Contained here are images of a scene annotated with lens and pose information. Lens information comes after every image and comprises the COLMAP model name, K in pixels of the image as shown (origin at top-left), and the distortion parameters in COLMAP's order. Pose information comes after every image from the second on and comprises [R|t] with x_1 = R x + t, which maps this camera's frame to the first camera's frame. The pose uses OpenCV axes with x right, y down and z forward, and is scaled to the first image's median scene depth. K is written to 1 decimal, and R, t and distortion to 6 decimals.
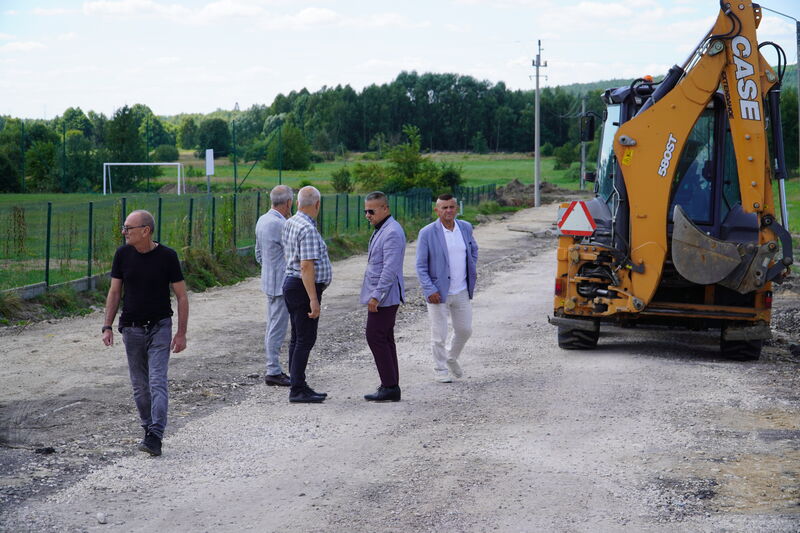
lens RADIAL K [[1697.6, 0, 400.0], [0, 1697.6, 266.5], [0, 0, 1]] dist [-0.266584, 0.098560]
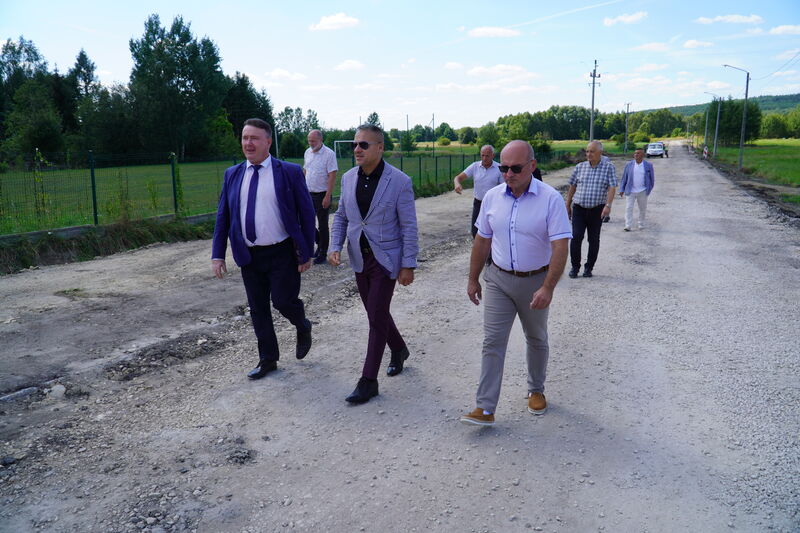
lens RADIAL K [[637.1, 0, 400.0], [0, 637.1, 266.5], [0, 0, 1]] dist [0.003128, -0.000046]
pose [[0.971169, 0.031637, -0.236283, 0.112875], [-0.002630, 0.992516, 0.122085, -0.016640], [0.238378, -0.117944, 0.963984, 0.750365]]
